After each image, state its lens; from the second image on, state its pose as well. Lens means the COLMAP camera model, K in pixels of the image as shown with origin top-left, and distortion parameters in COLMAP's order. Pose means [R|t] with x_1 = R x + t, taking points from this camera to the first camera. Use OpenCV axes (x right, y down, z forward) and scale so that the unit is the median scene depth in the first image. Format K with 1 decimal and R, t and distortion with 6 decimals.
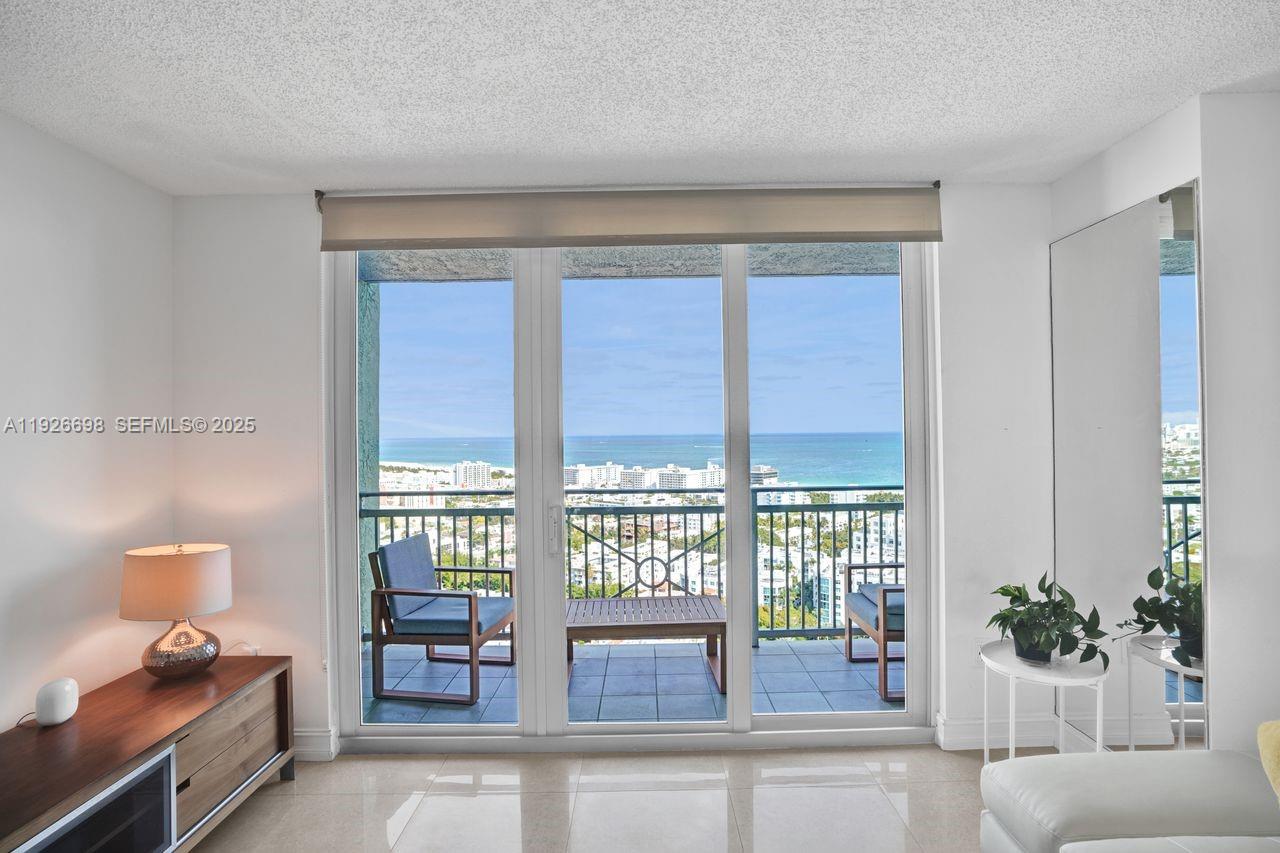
lens RADIAL K [[655.6, 0, 645.9], [0, 655.6, 420.2], [0, 0, 1]] dist [-0.025828, 0.000296]
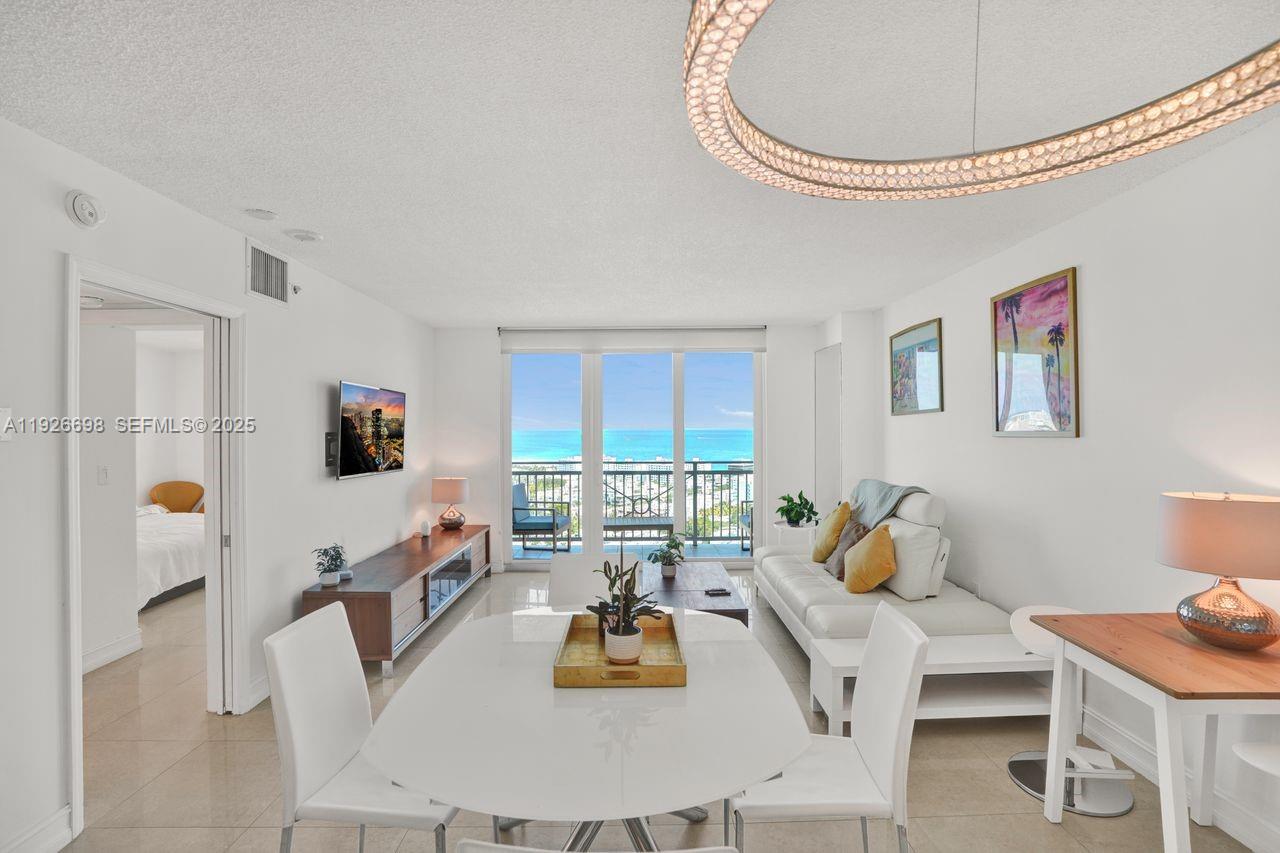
lens RADIAL K [[598.4, 0, 644.1], [0, 598.4, 422.0], [0, 0, 1]] dist [-0.046667, 0.012823]
pose [[0.999903, 0.008873, 0.010728, -0.004342], [-0.008959, 0.999928, 0.007960, -0.035445], [-0.010657, -0.008055, 0.999911, -1.126485]]
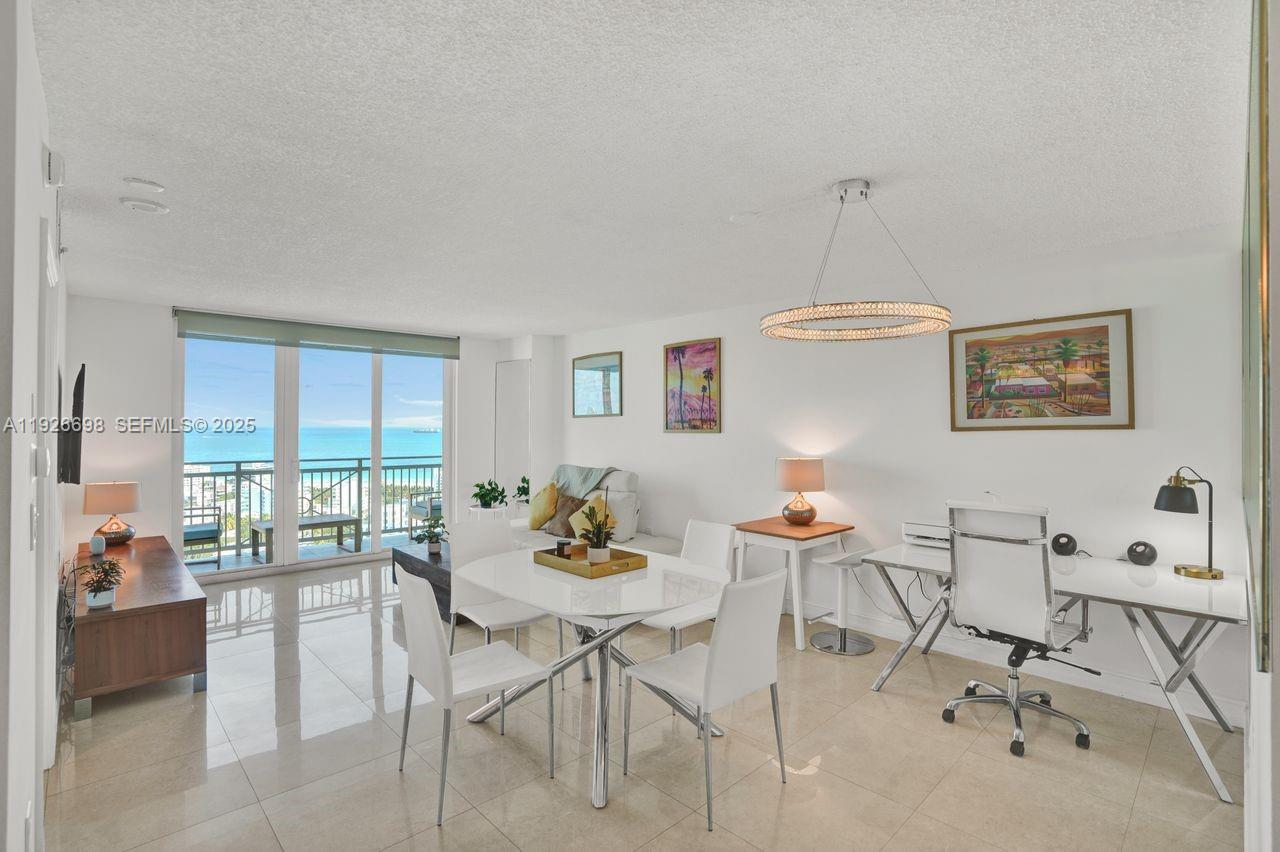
lens RADIAL K [[598.4, 0, 646.1], [0, 598.4, 421.3], [0, 0, 1]] dist [-0.046667, 0.012823]
pose [[0.720718, 0.023808, 0.692819, -0.683460], [-0.026423, 0.999627, -0.006865, -0.024344], [-0.692724, -0.013358, 0.721079, -1.299399]]
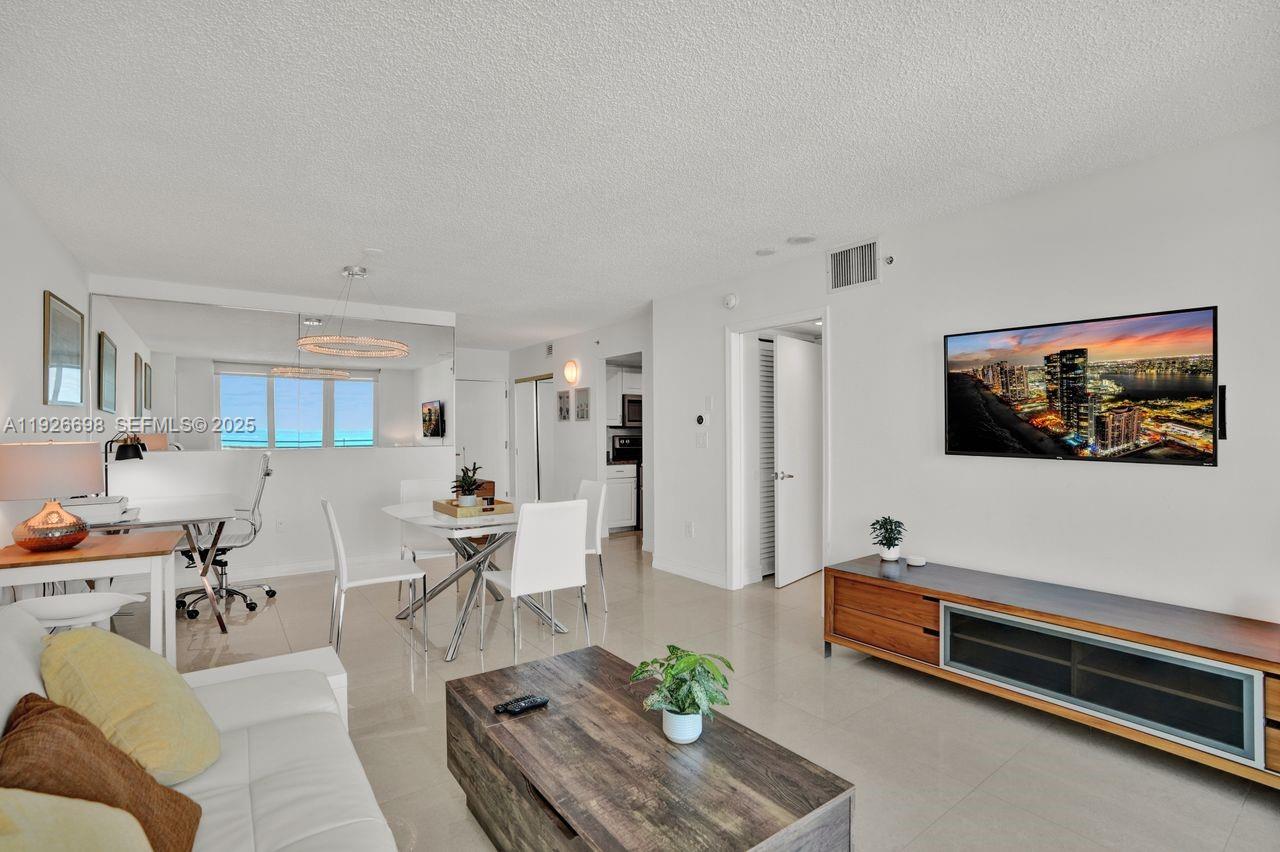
lens RADIAL K [[598.4, 0, 644.6], [0, 598.4, 426.9], [0, 0, 1]] dist [-0.046667, 0.012823]
pose [[-0.801784, 0.018100, -0.597339, 0.470598], [0.027634, 0.999595, -0.006804, 0.057850], [0.596974, -0.021962, -0.801960, 0.821419]]
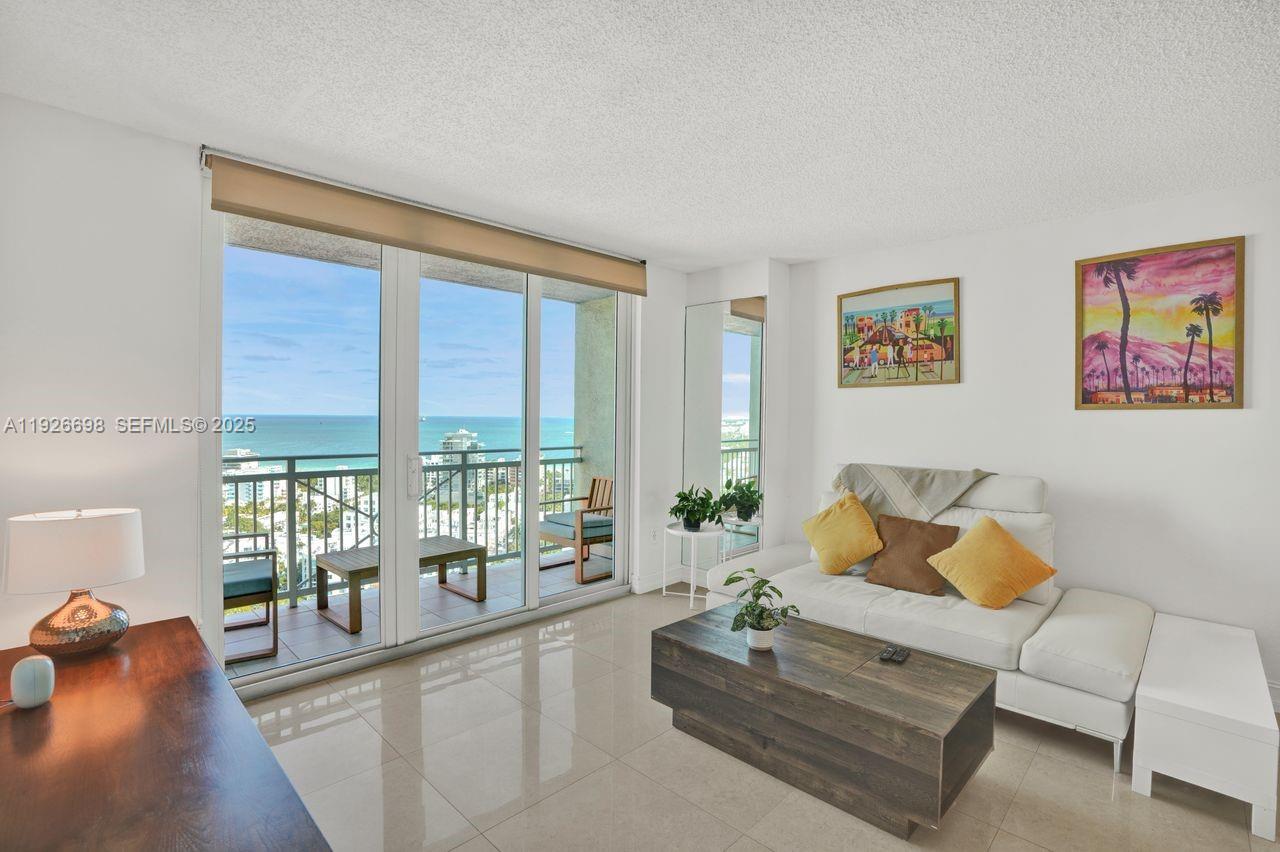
lens RADIAL K [[598.4, 0, 652.6], [0, 598.4, 420.6], [0, 0, 1]] dist [-0.046667, 0.012823]
pose [[0.696597, 0.013612, 0.717333, -0.647163], [-0.030633, 0.999473, 0.010781, 0.031873], [-0.716808, -0.029484, 0.696647, -0.112837]]
